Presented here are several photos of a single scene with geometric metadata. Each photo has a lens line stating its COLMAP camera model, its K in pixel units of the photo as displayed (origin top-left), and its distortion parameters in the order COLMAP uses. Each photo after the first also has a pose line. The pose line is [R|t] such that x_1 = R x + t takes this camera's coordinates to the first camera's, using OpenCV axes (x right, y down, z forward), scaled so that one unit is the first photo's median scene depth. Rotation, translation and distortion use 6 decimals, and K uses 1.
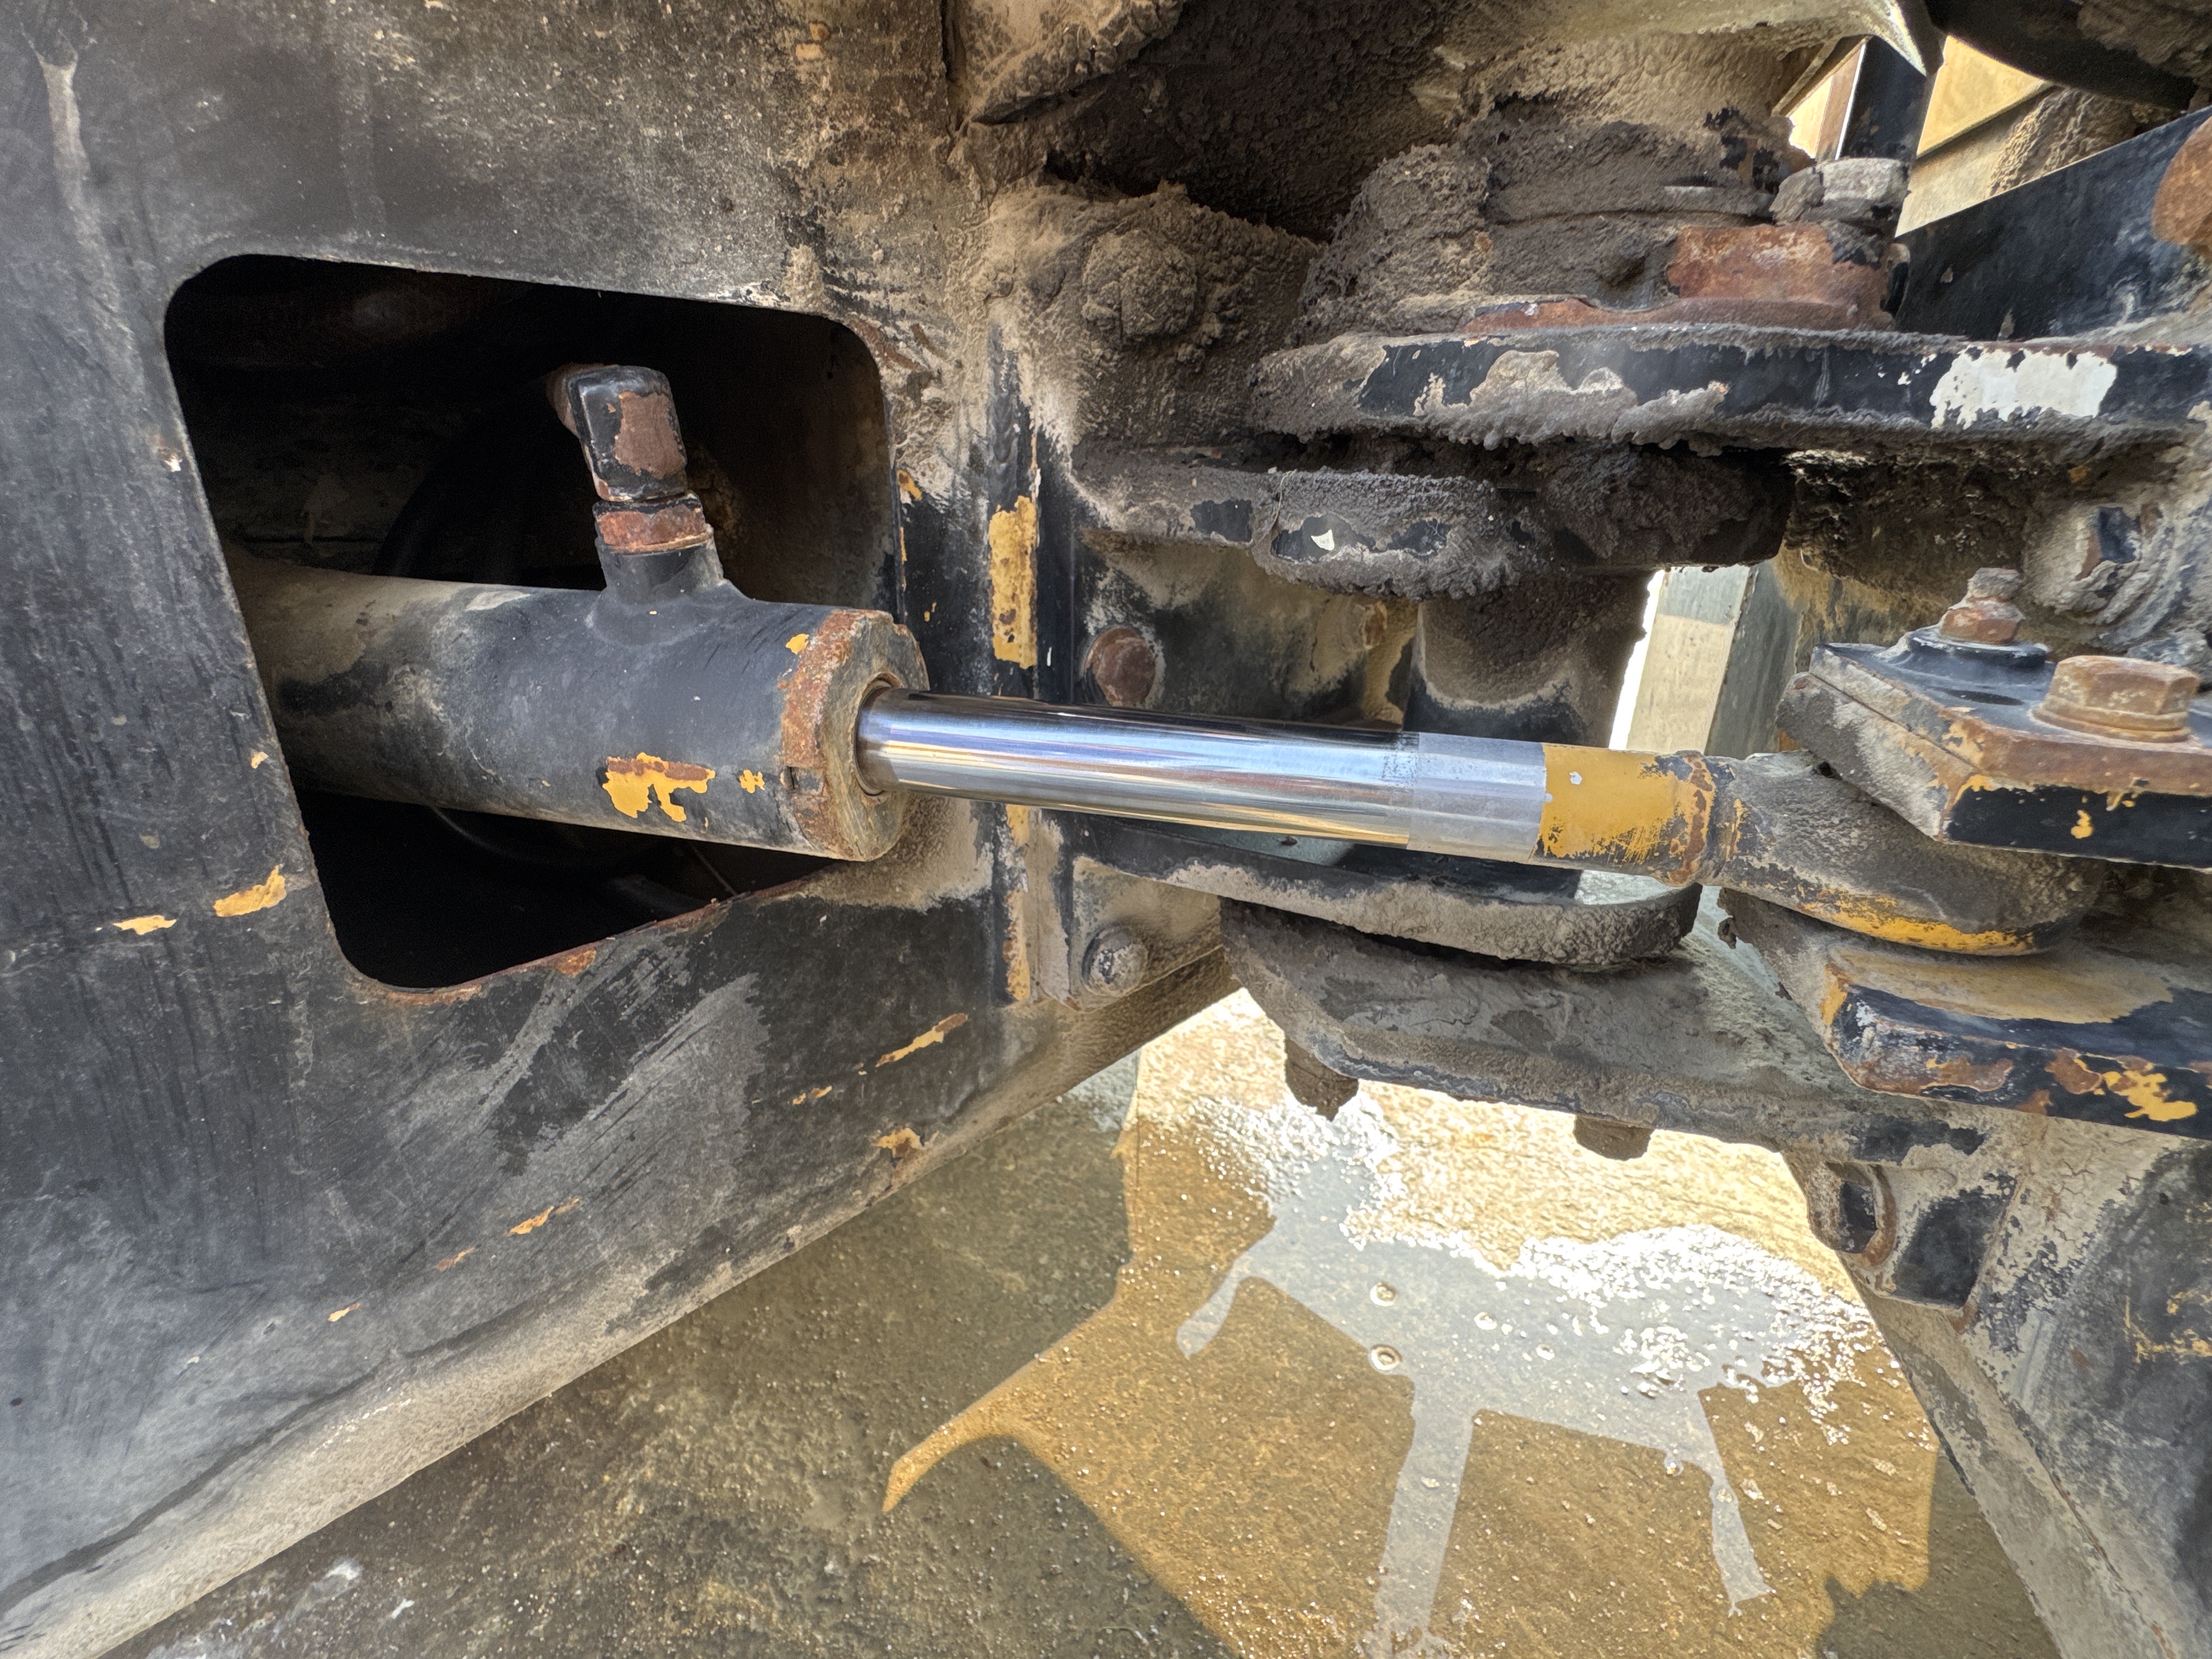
lens RADIAL K [[983.7, 0, 1106.0], [0, 983.7, 829.5], [0, 0, 1]] dist [-0.000623, 0.000075]
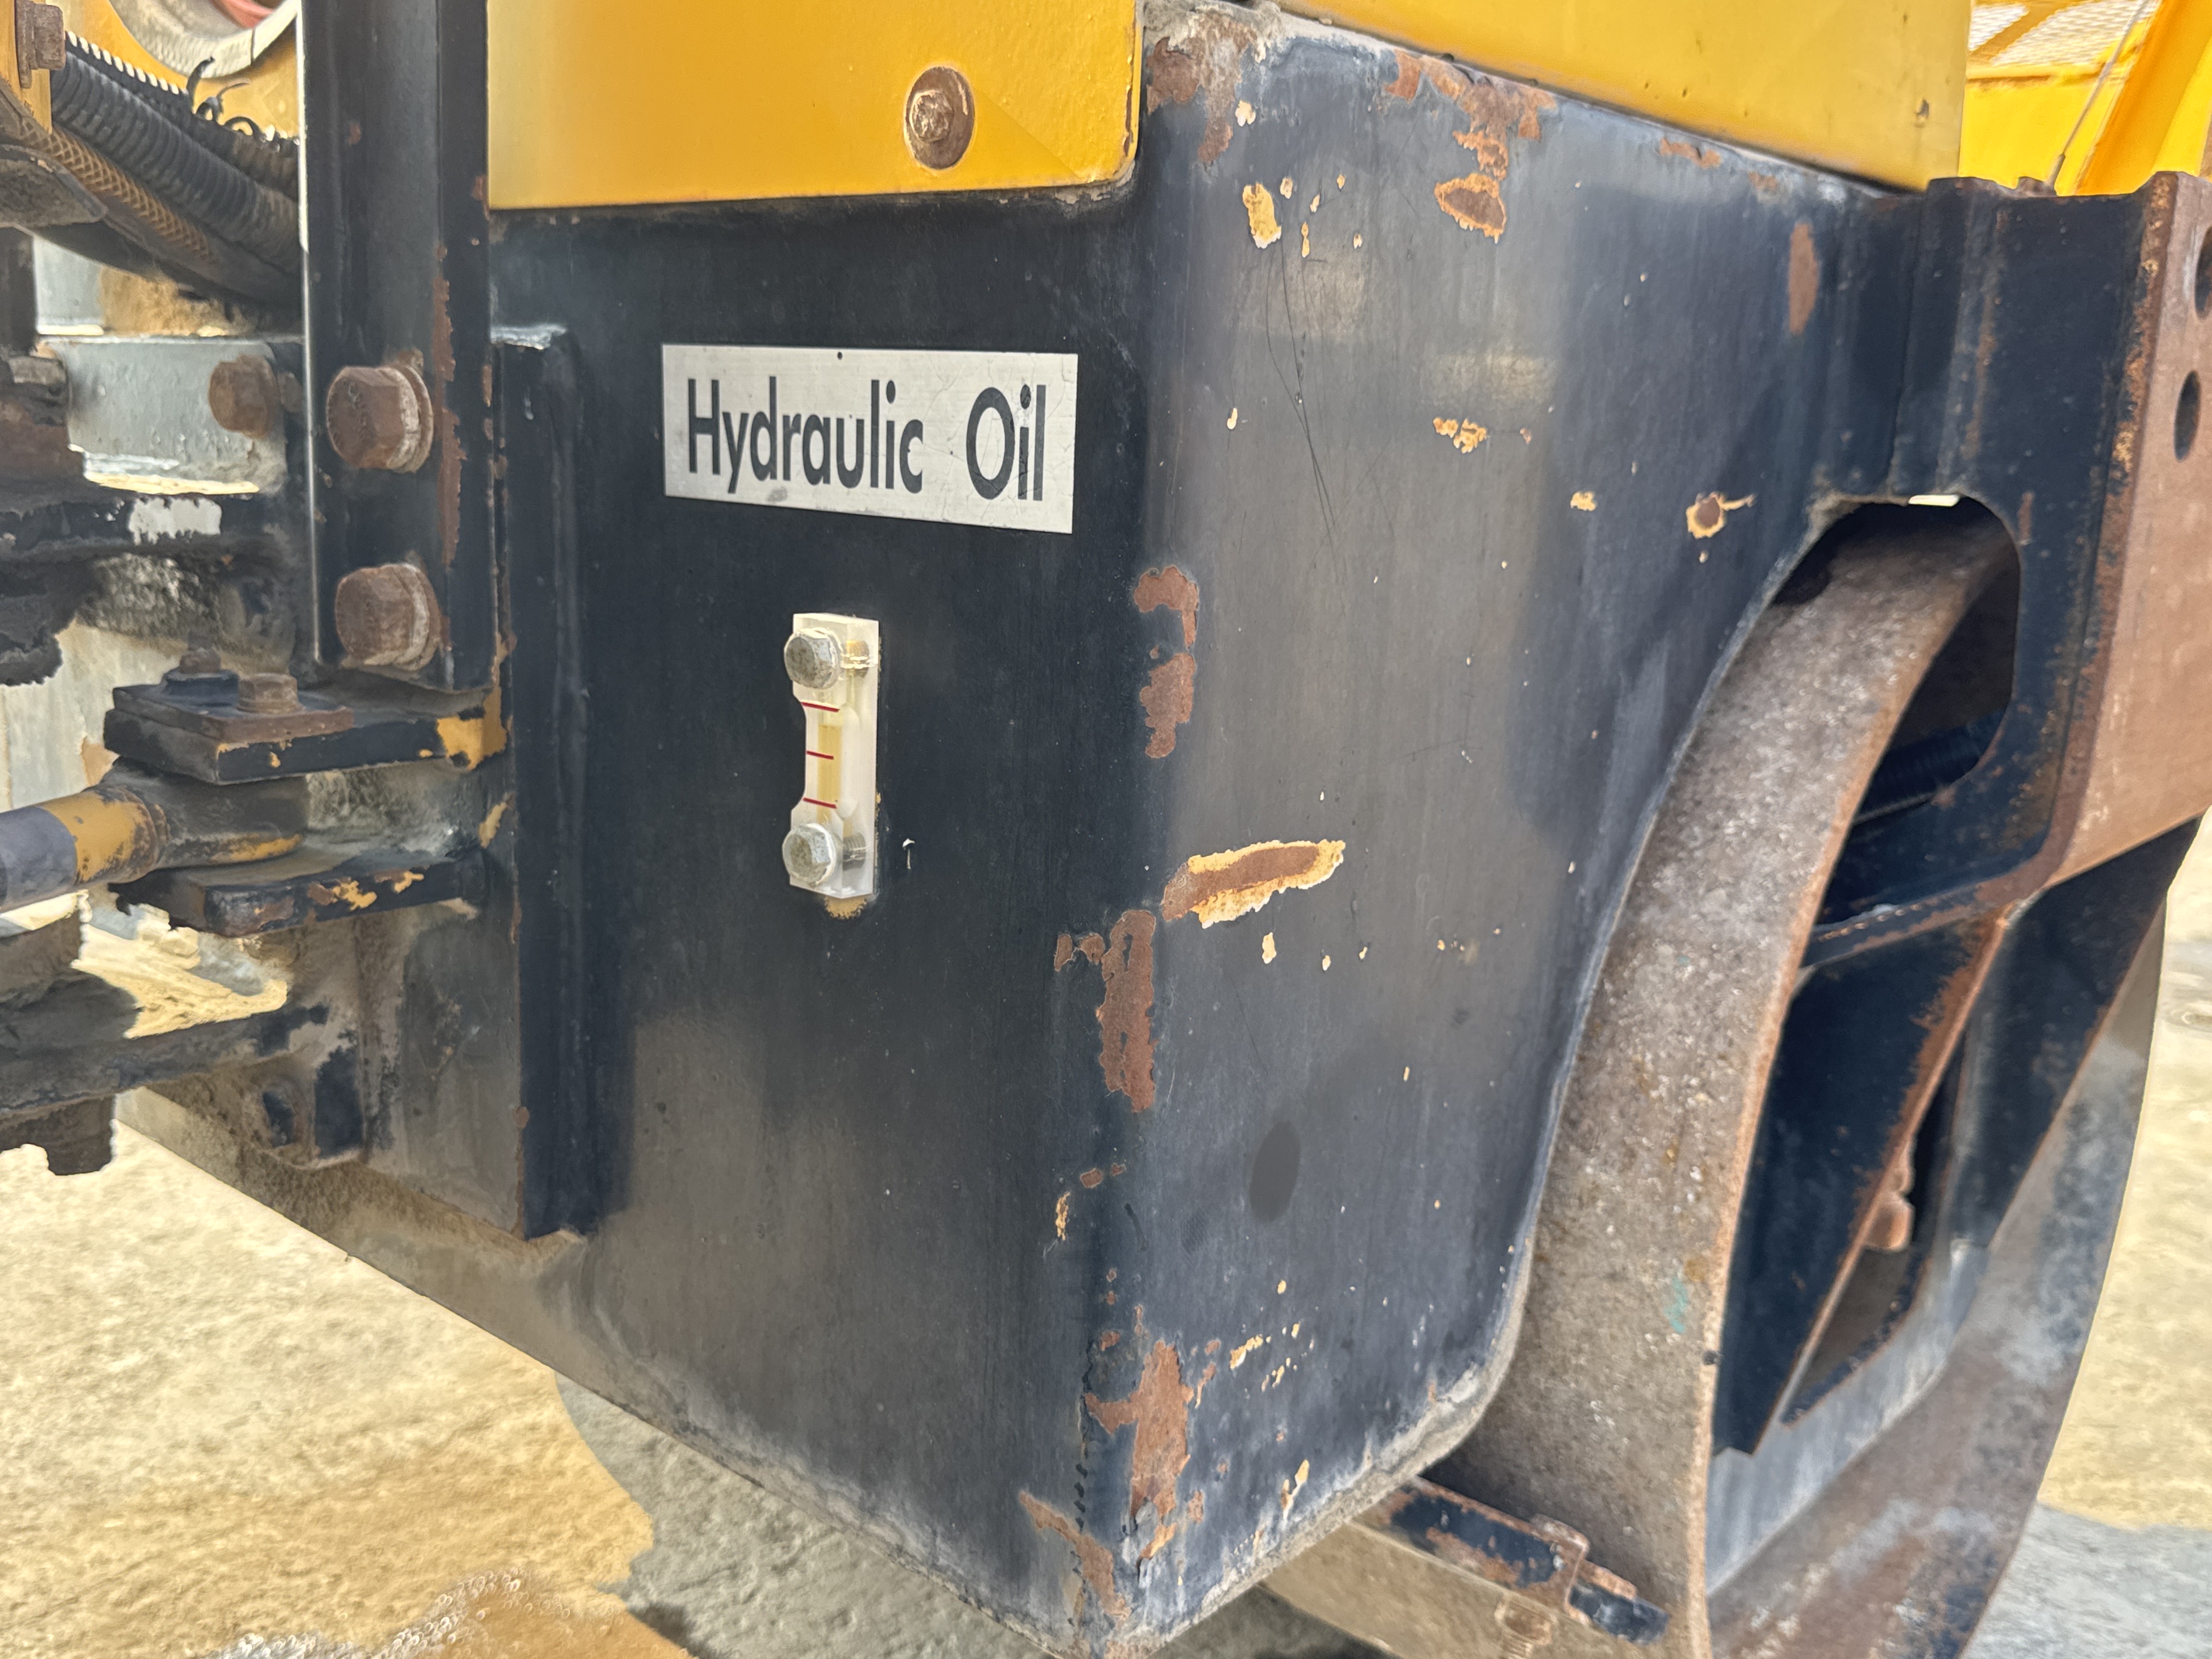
lens RADIAL K [[2012.2, 0, 1106.0], [0, 2012.2, 829.5], [0, 0, 1]] dist [0.120231, -0.211732]
pose [[0.443086, -0.187540, 0.876643, -1.418658], [0.294386, 0.954085, 0.055314, 0.298837], [-0.846765, 0.233562, 0.477951, -1.763901]]
